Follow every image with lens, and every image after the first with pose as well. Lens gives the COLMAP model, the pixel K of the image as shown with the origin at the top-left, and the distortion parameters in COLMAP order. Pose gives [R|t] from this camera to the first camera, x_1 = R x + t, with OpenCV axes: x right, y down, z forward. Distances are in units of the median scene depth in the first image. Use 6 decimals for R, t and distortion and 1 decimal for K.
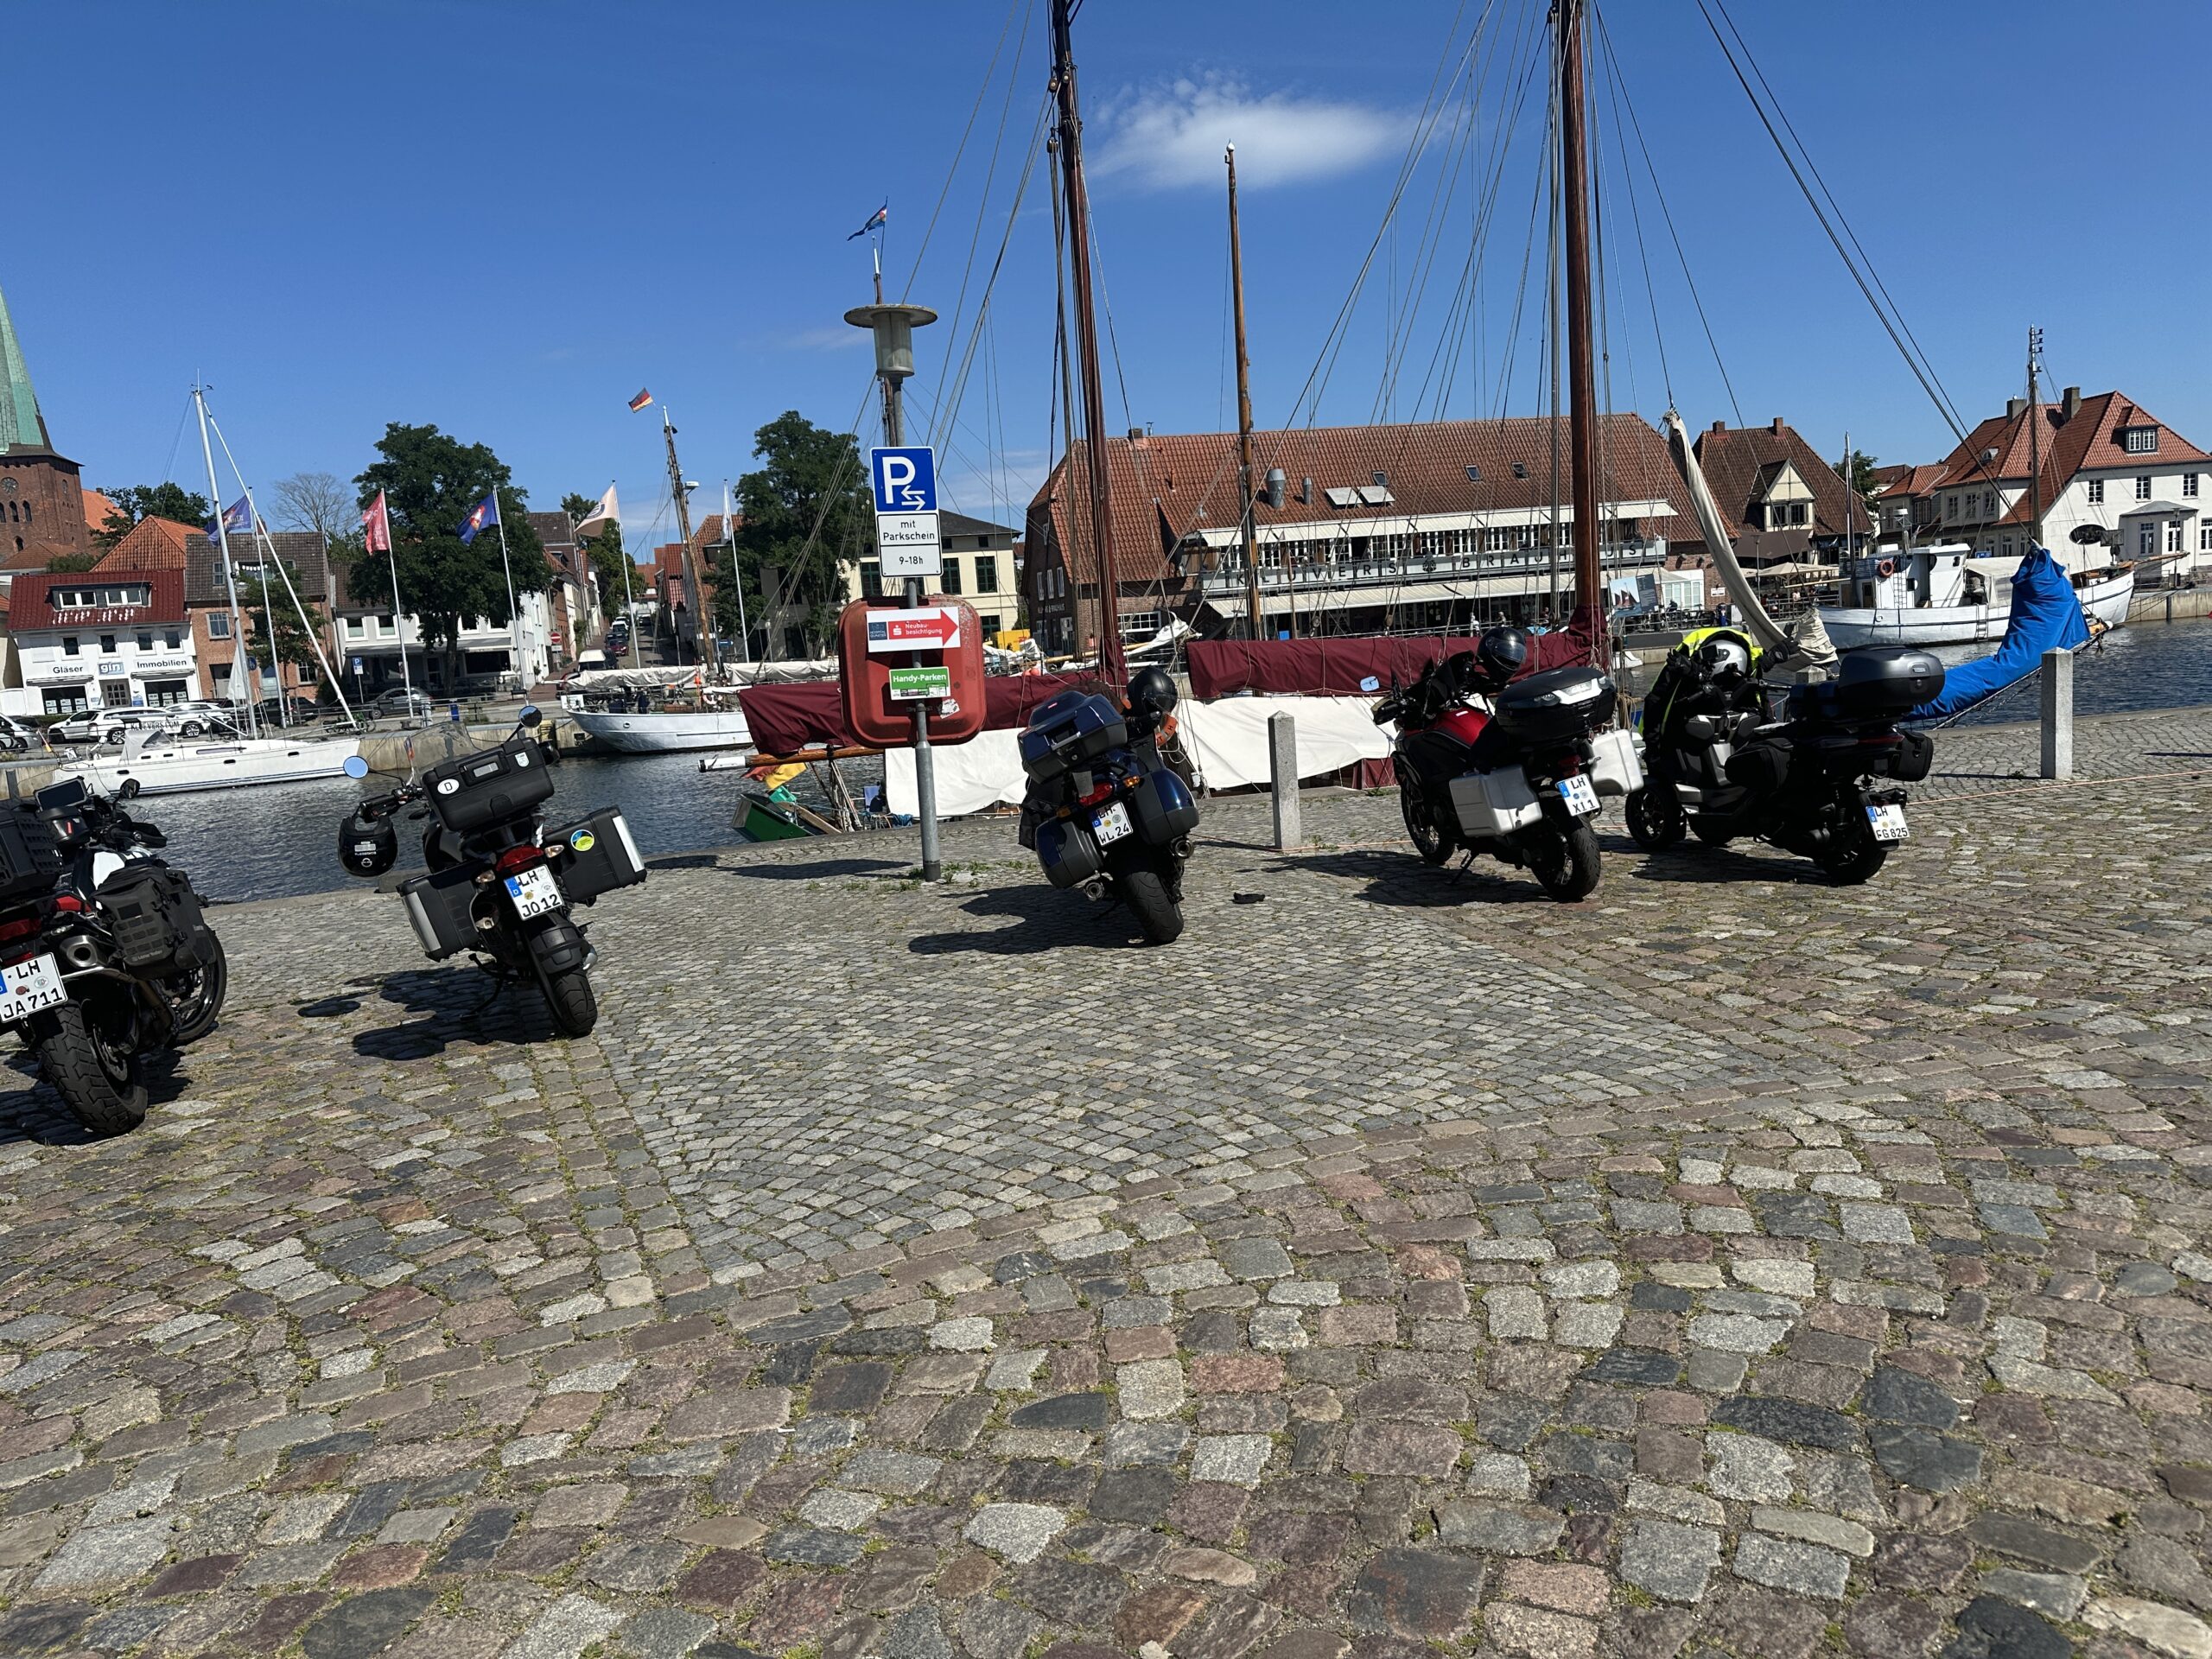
lens RADIAL K [[1542.1, 0, 1099.1], [0, 1542.1, 854.4], [0, 0, 1]] dist [0.068790, -0.079660]
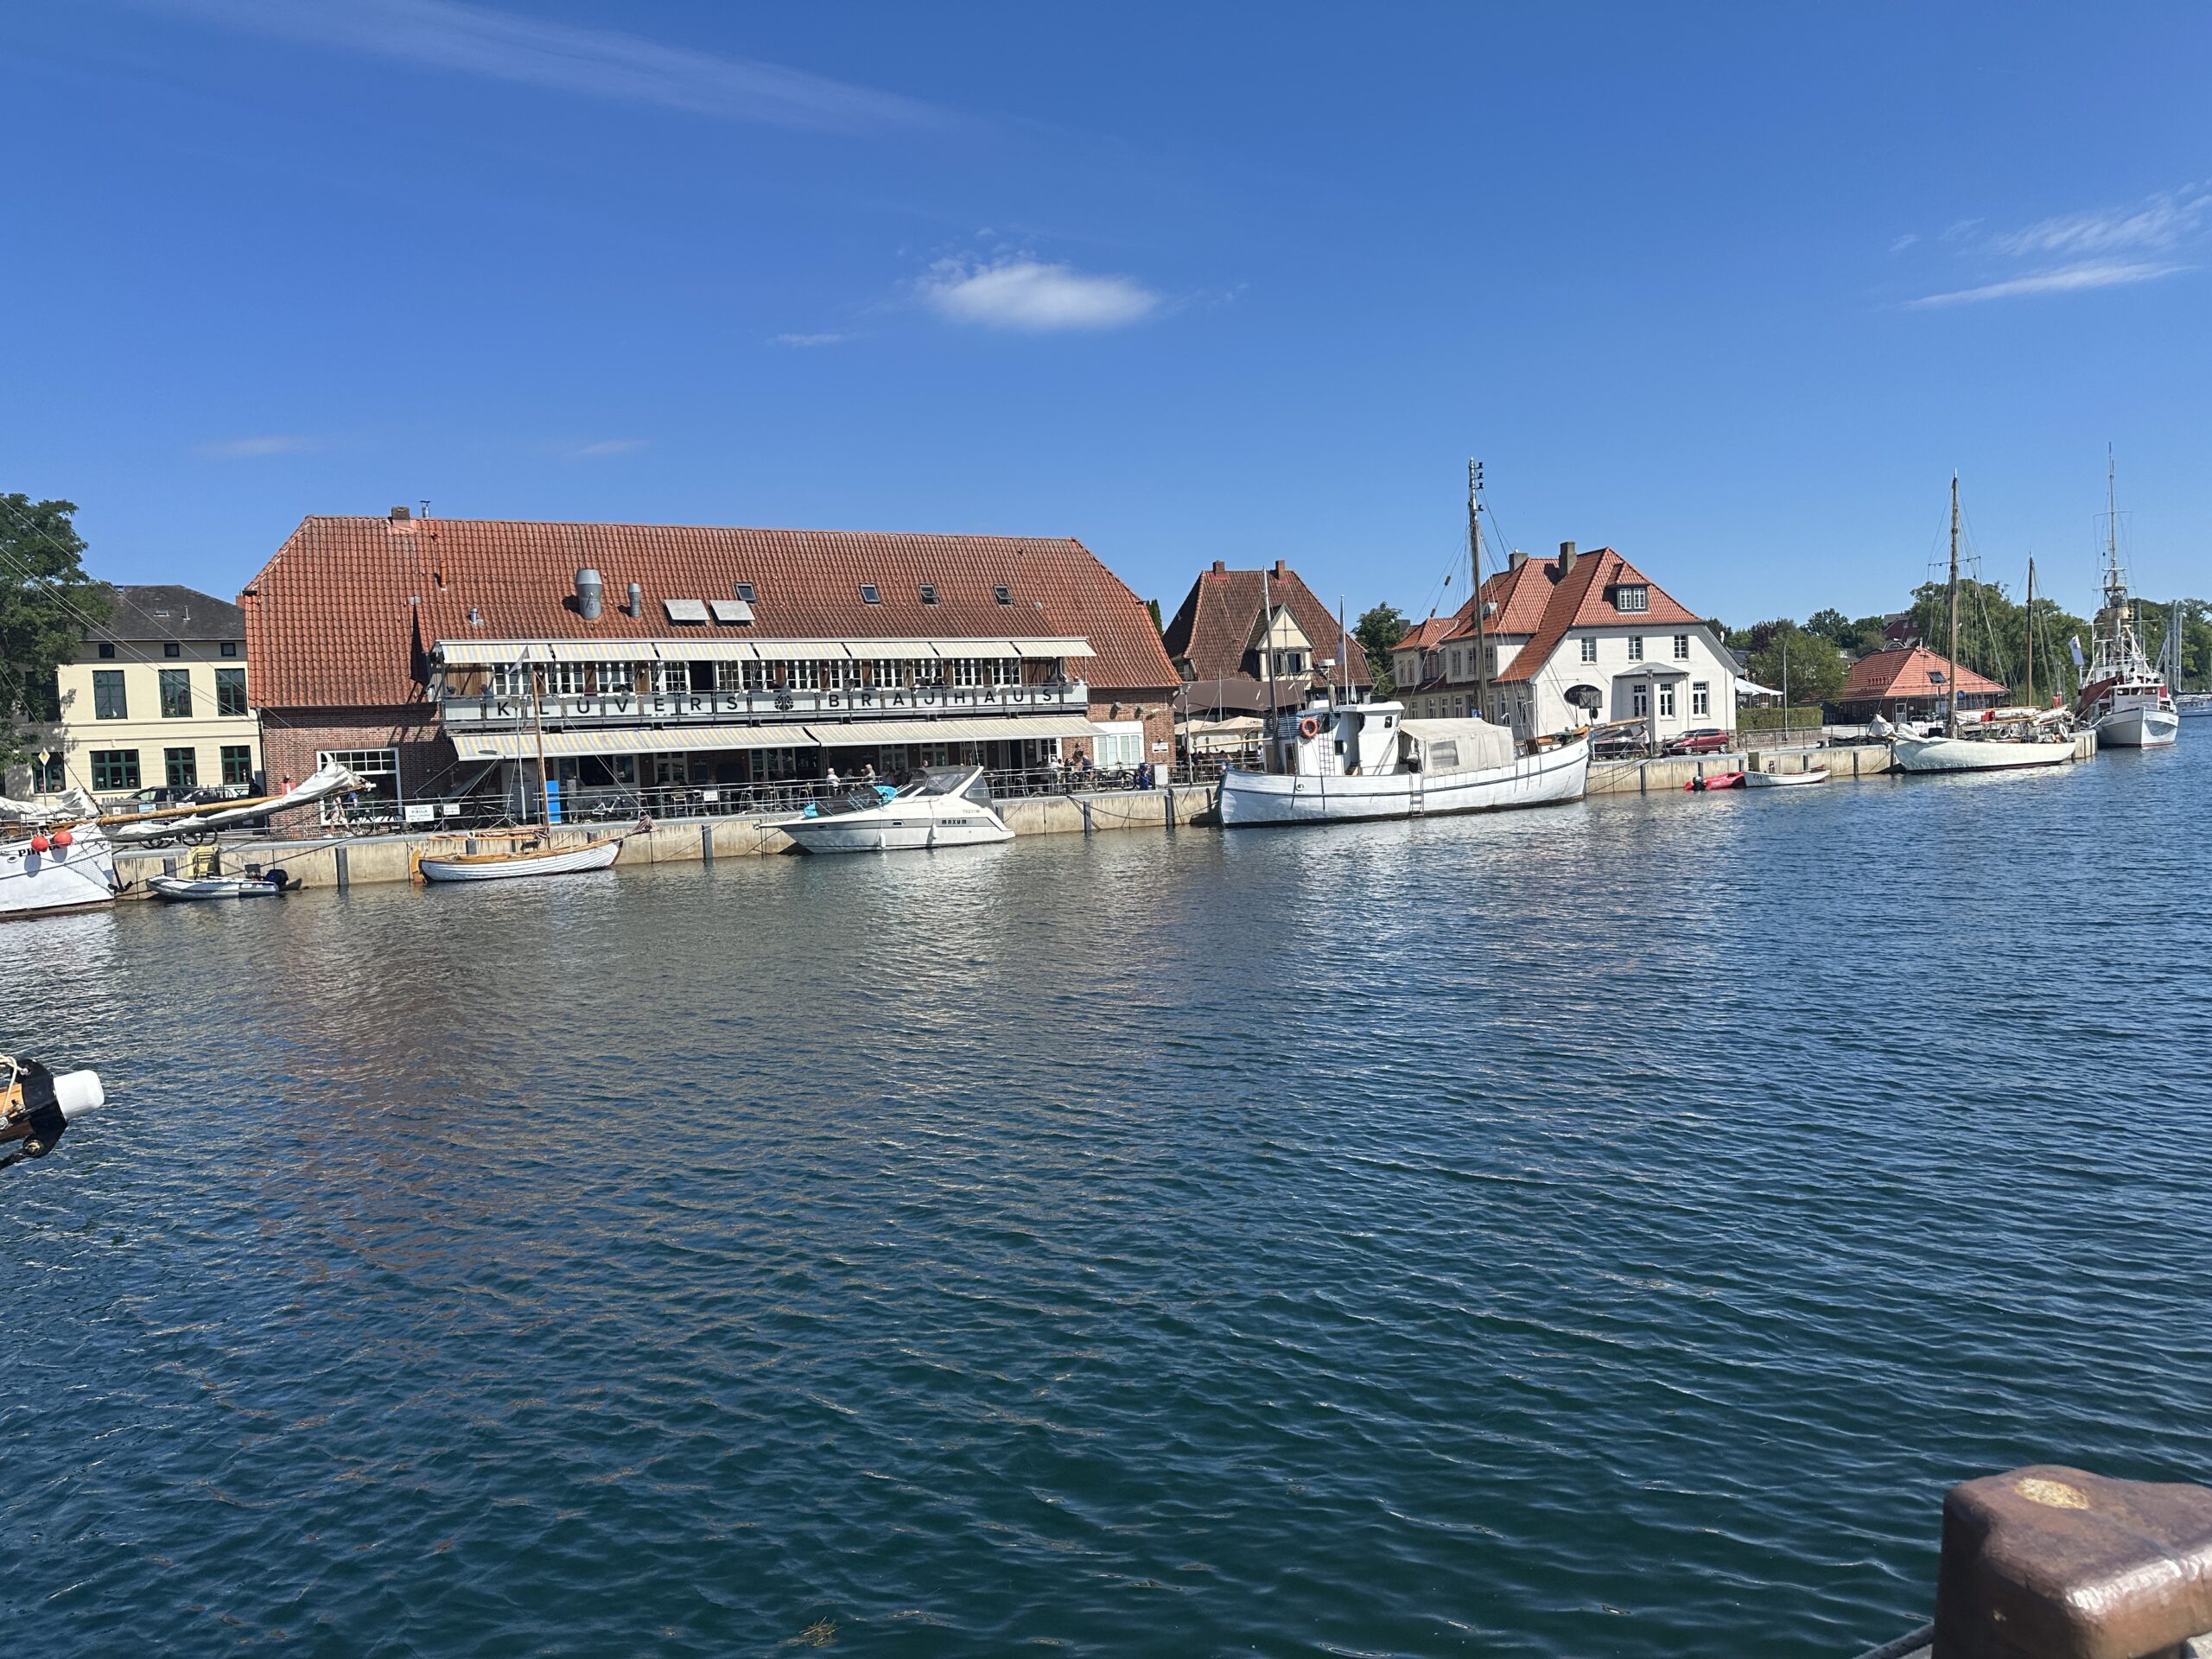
lens RADIAL K [[1542.1, 0, 1116.5], [0, 1542.1, 838.6], [0, 0, 1]] dist [0.068790, -0.079660]
pose [[0.978120, 0.015123, 0.207493, 0.200724], [0.004100, 0.995760, -0.091902, -0.041656], [-0.208003, 0.090742, 0.973910, 0.191457]]
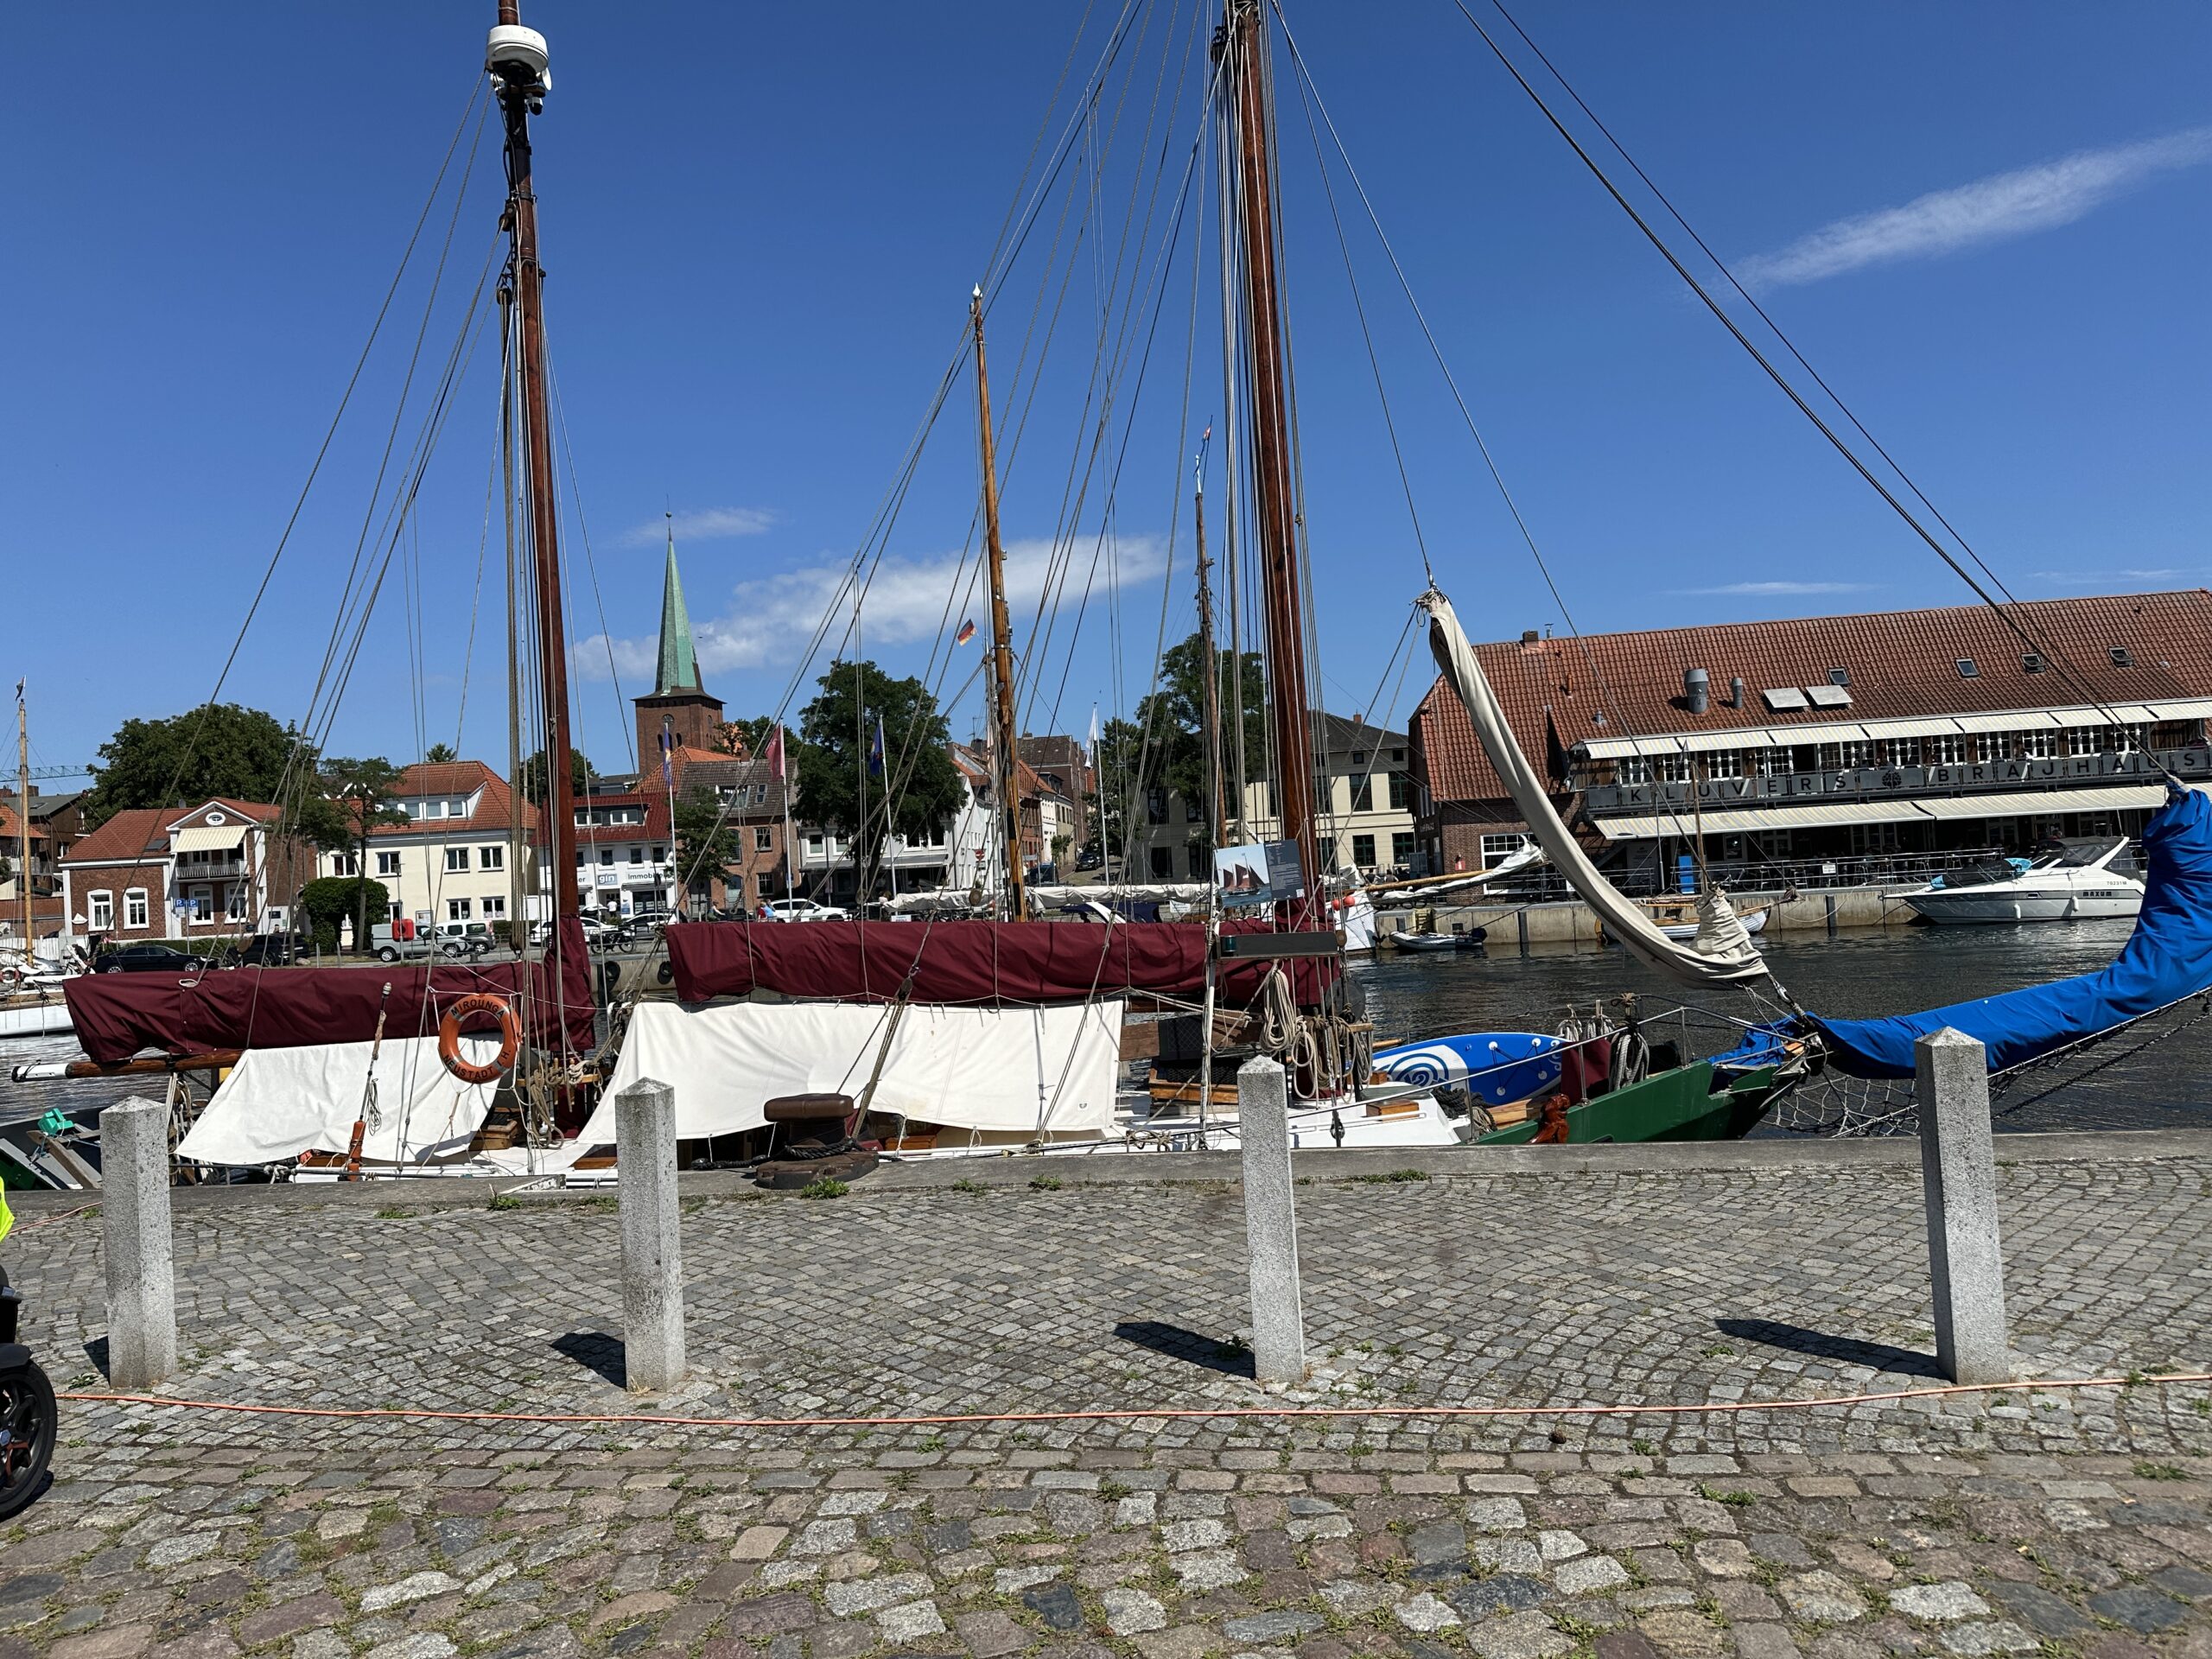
lens RADIAL K [[1542.1, 0, 1106.8], [0, 1542.1, 838.7], [0, 0, 1]] dist [0.068790, -0.079660]
pose [[0.932308, 0.006325, -0.361609, 0.116829], [-0.057960, 0.989537, -0.132126, -0.020754], [0.356990, 0.144142, 0.922920, 0.086434]]
